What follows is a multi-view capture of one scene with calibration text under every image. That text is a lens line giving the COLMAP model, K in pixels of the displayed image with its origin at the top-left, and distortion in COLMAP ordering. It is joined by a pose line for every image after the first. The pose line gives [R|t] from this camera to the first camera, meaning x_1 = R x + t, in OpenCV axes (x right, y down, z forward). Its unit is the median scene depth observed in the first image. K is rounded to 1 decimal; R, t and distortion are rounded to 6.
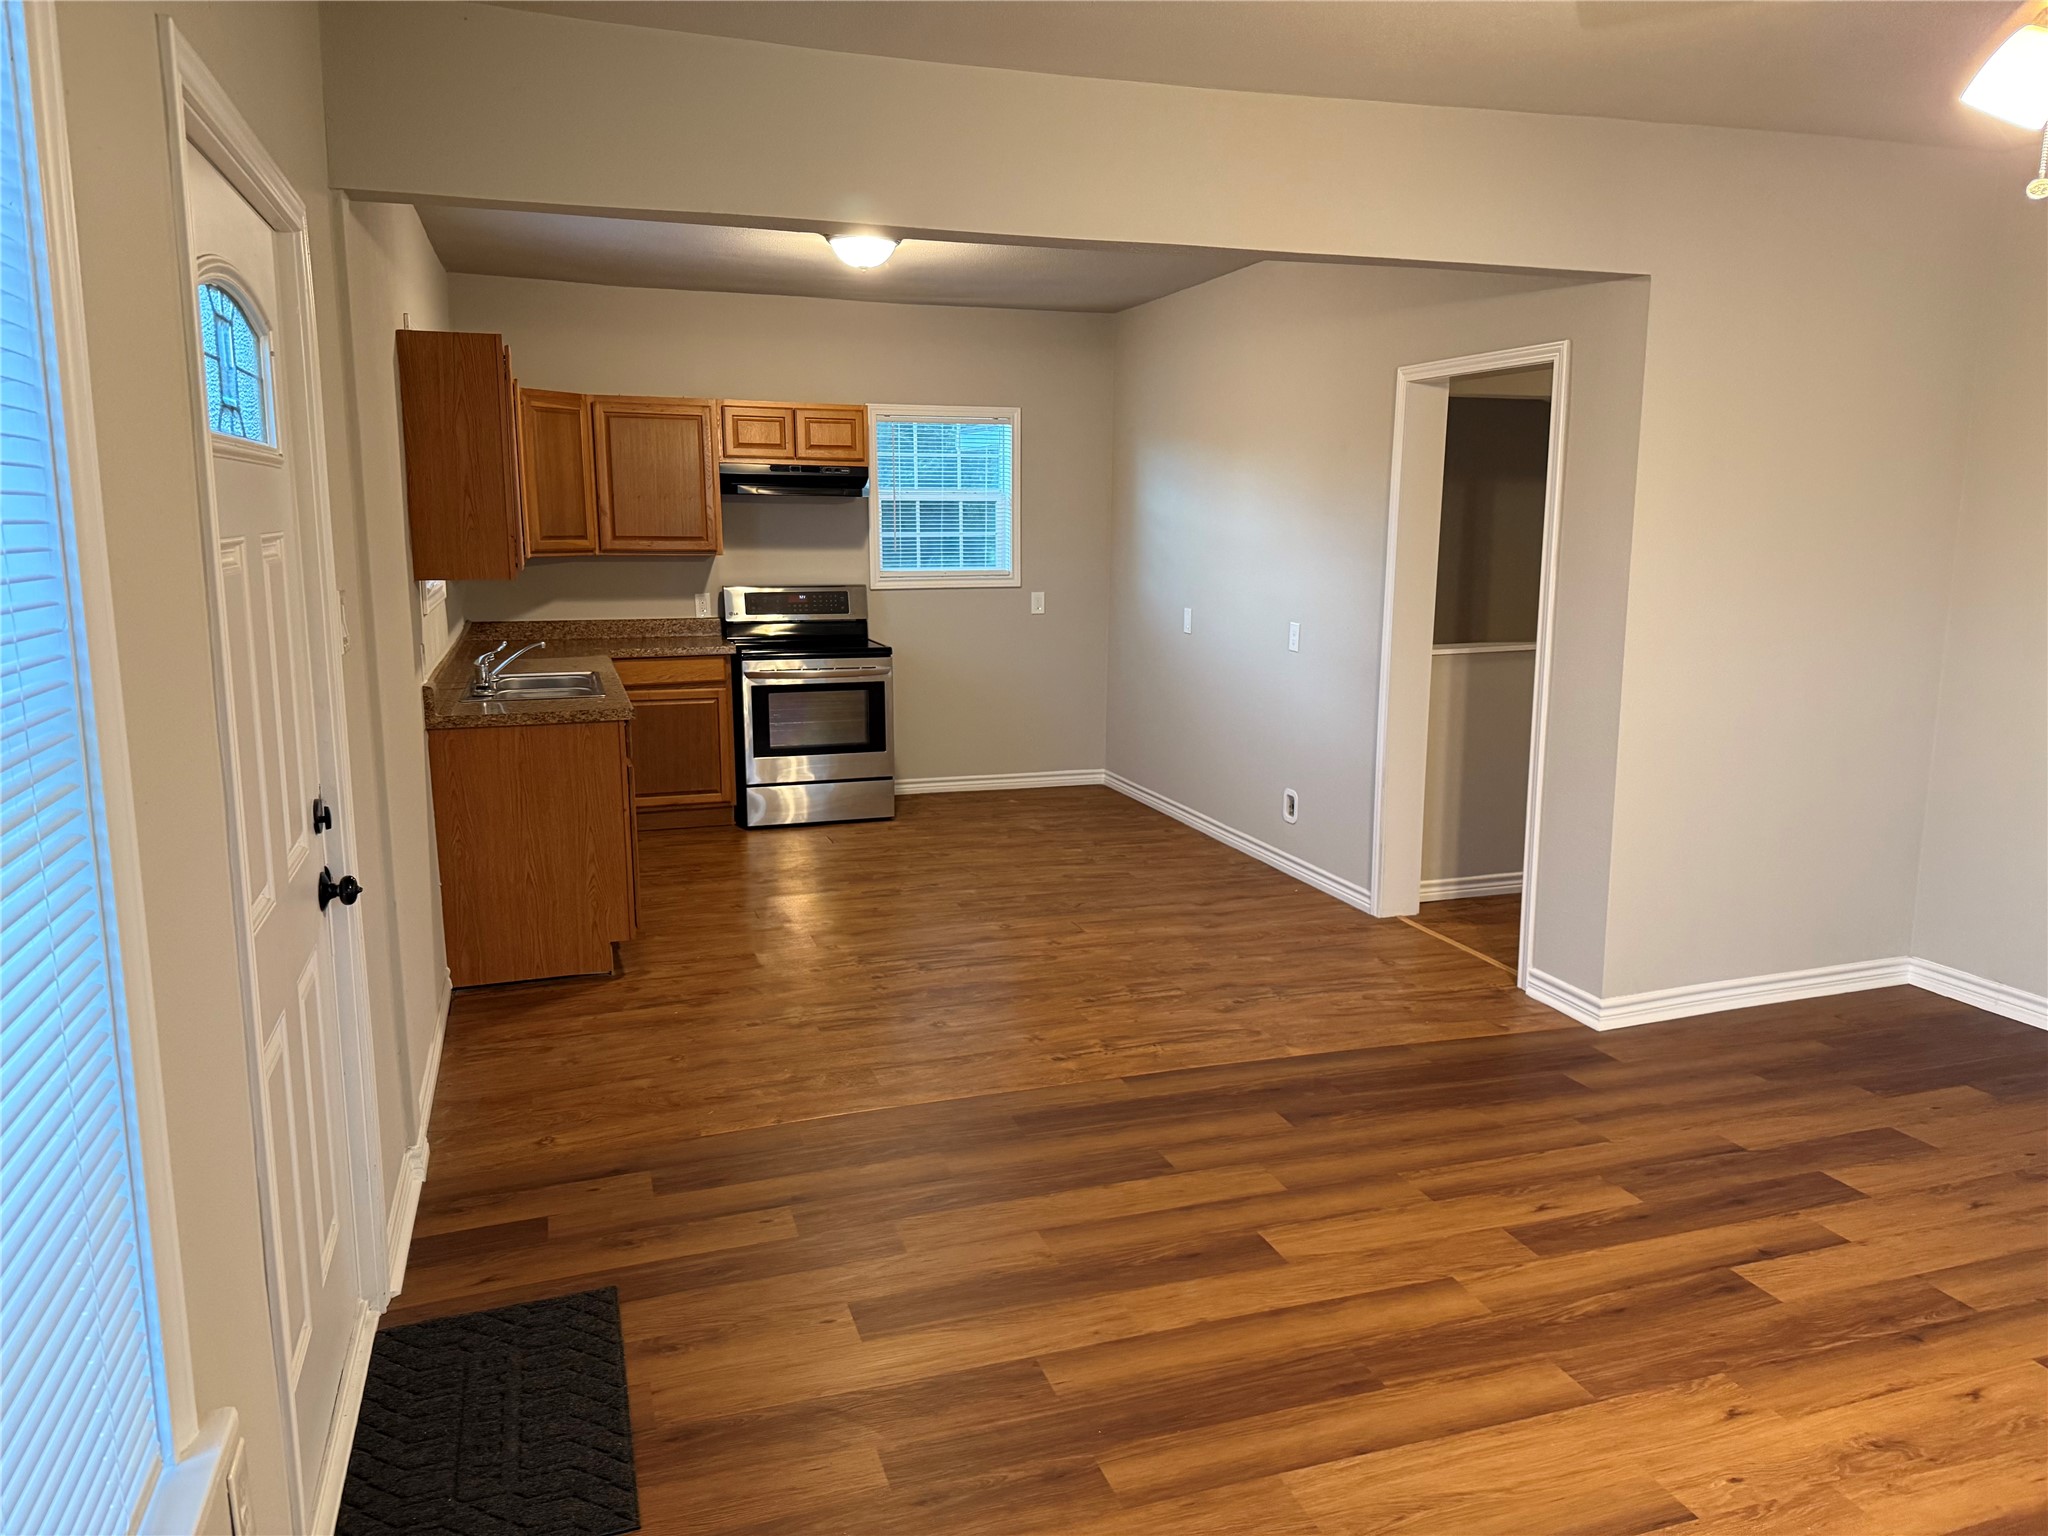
lens RADIAL K [[1444.4, 0, 1015.0], [0, 1444.4, 756.1], [0, 0, 1]] dist [0.045360, -0.048984]
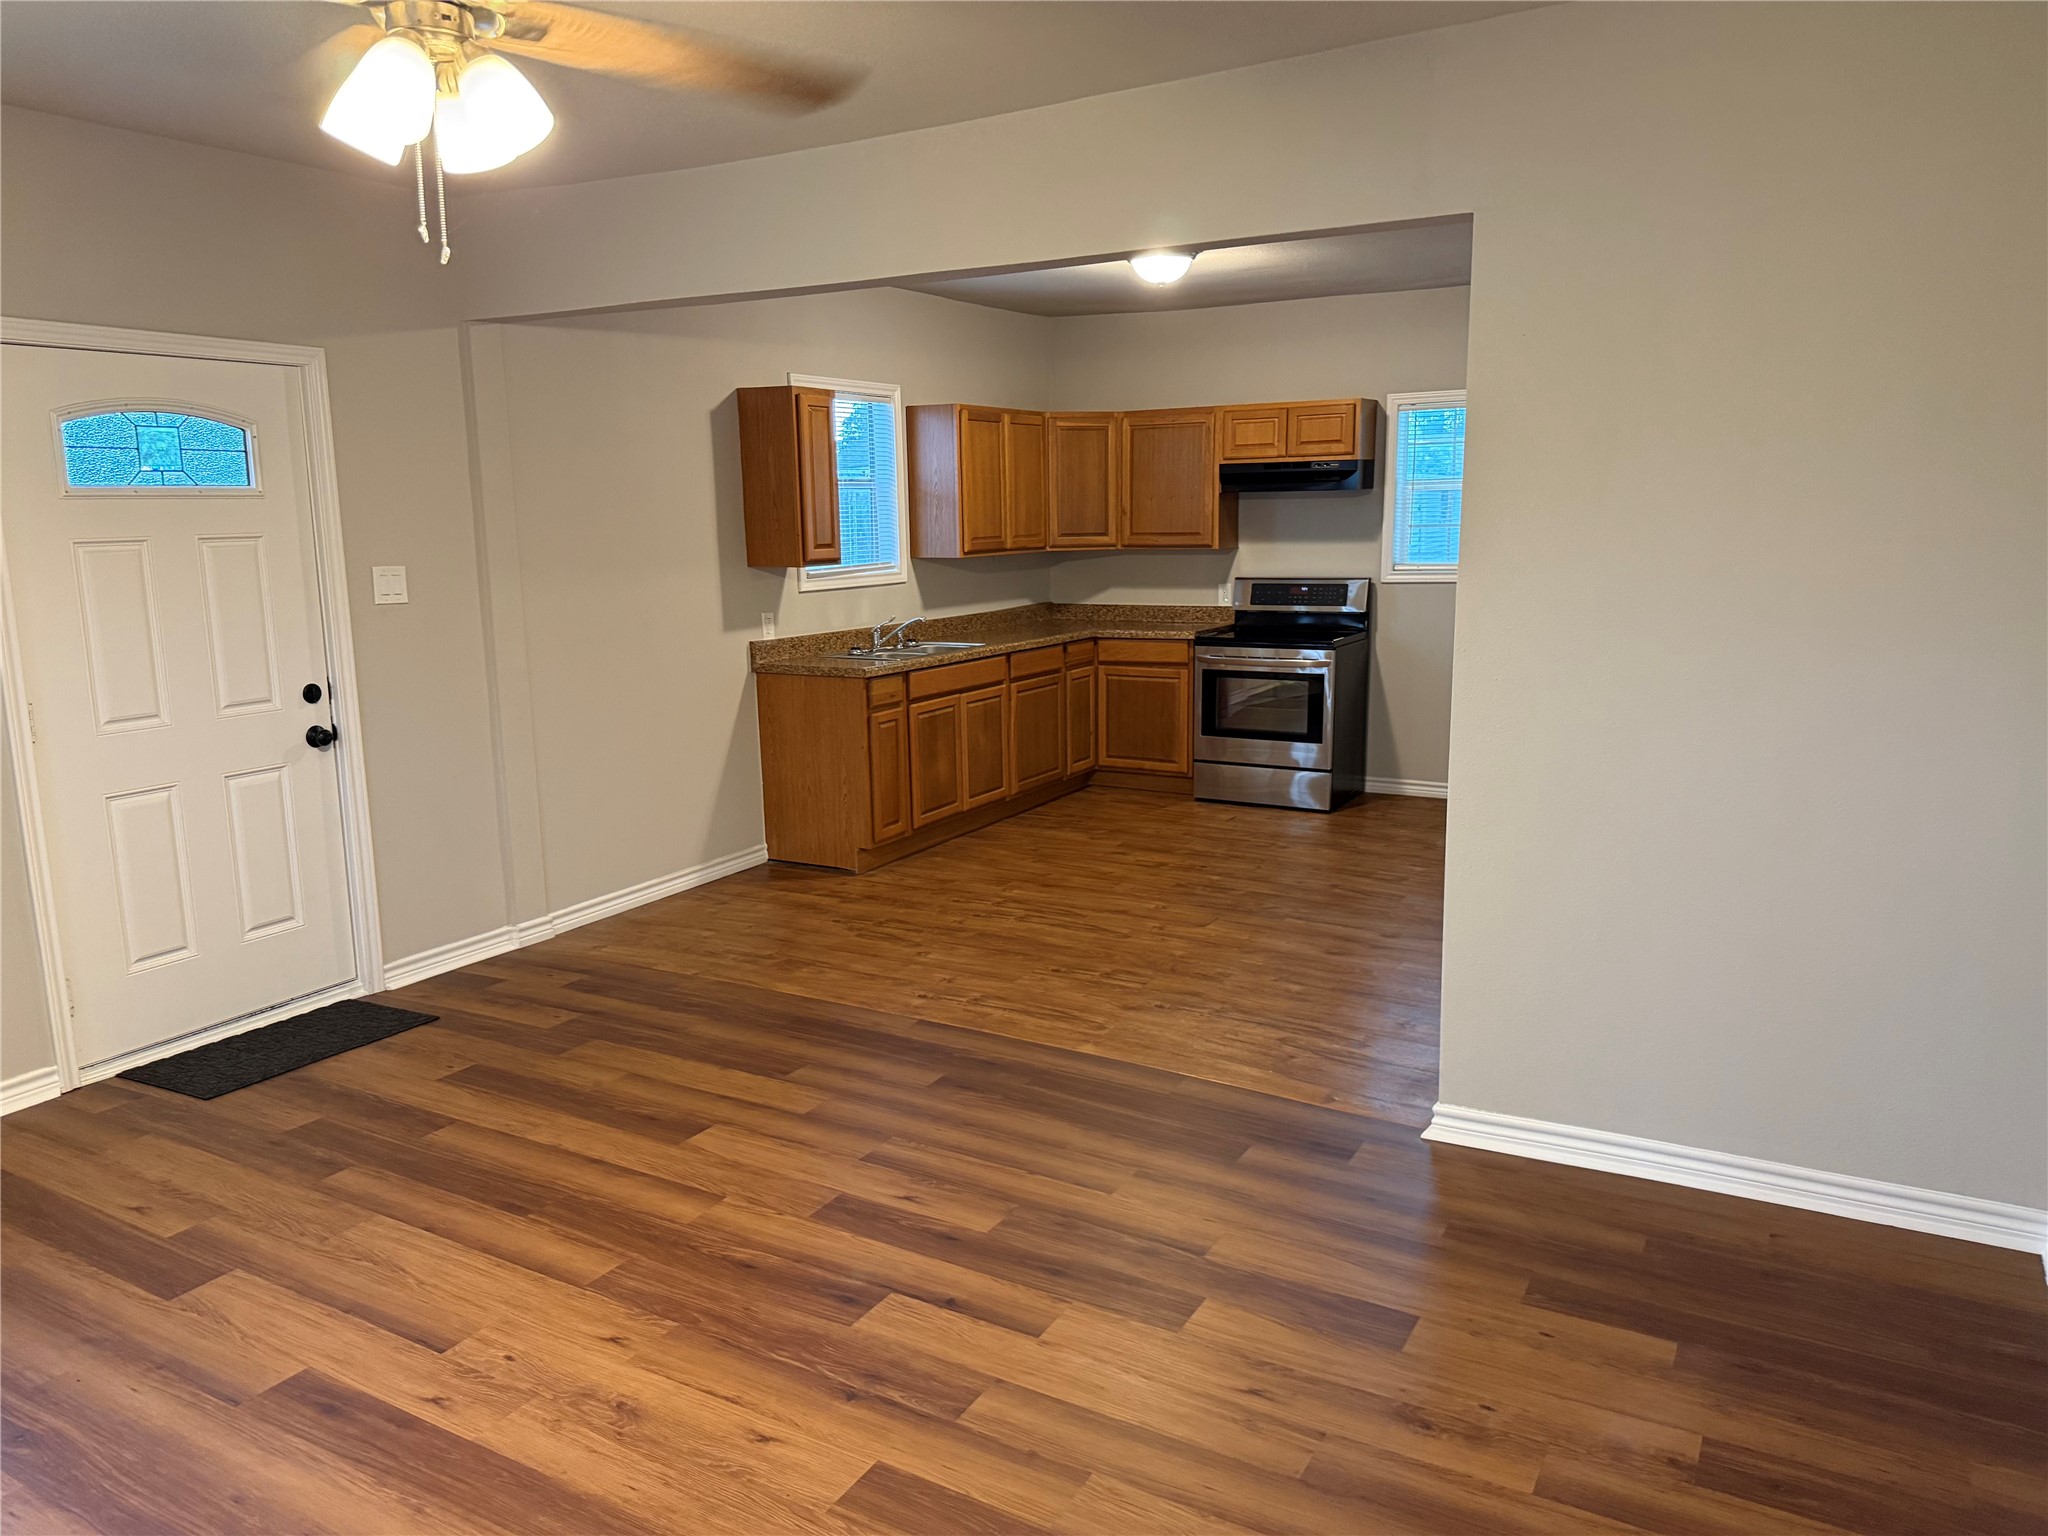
lens RADIAL K [[1444.4, 0, 1020.6], [0, 1444.4, 760.4], [0, 0, 1]] dist [0.045360, -0.048984]
pose [[0.653502, 0.117536, -0.747743, 0.523636], [-0.112307, 0.991992, 0.057776, -0.027029], [0.748546, 0.046220, 0.661470, 0.176122]]
